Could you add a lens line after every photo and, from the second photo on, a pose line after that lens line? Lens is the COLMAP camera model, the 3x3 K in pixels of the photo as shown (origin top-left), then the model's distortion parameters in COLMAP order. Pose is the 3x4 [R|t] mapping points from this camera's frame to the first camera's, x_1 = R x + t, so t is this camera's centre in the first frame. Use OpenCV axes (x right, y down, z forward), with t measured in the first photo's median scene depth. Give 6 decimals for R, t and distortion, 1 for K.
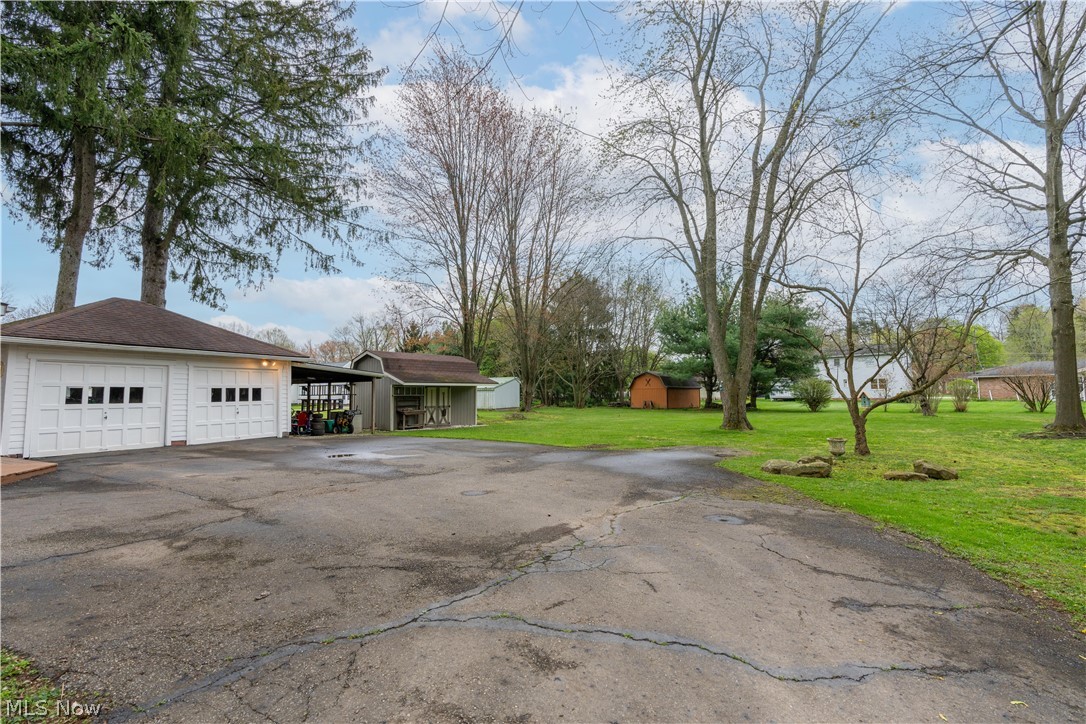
lens RADIAL K [[494.1, 0, 549.5], [0, 494.1, 383.2], [0, 0, 1]] dist [-0.005553, 0.000892]
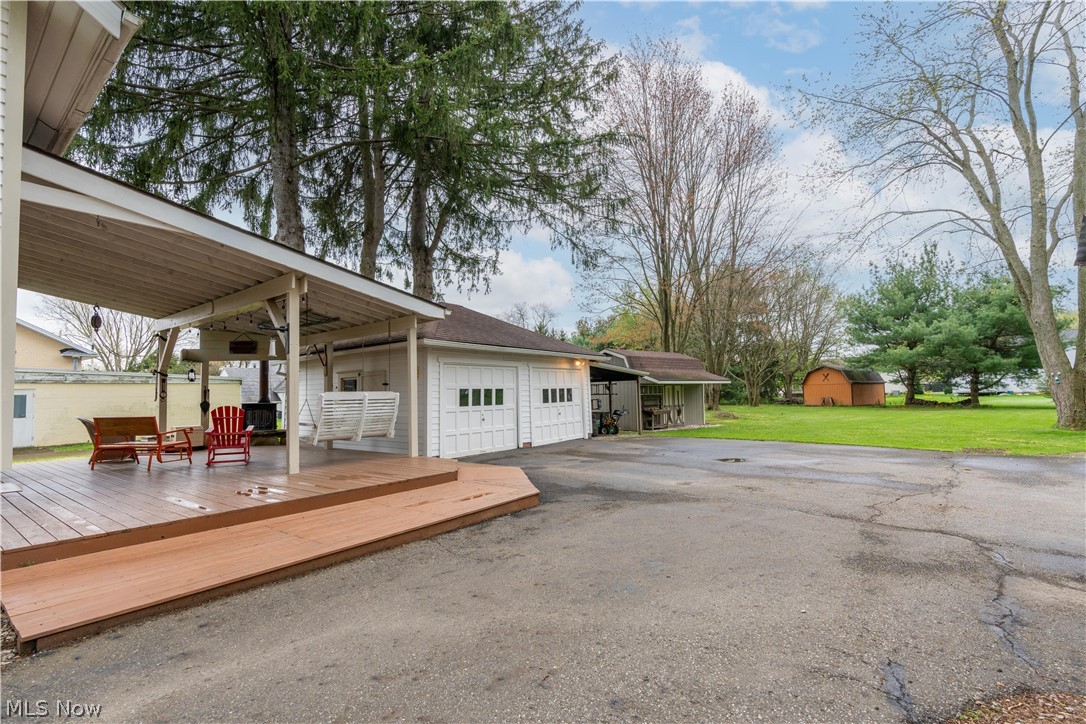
lens RADIAL K [[493.3, 0, 546.4], [0, 493.3, 378.3], [0, 0, 1]] dist [-0.001486, 0.000619]
pose [[0.984309, -0.019384, -0.175387, -0.322046], [0.018046, 0.999795, -0.009221, -0.001263], [0.175530, 0.005912, 0.984456, 0.019278]]
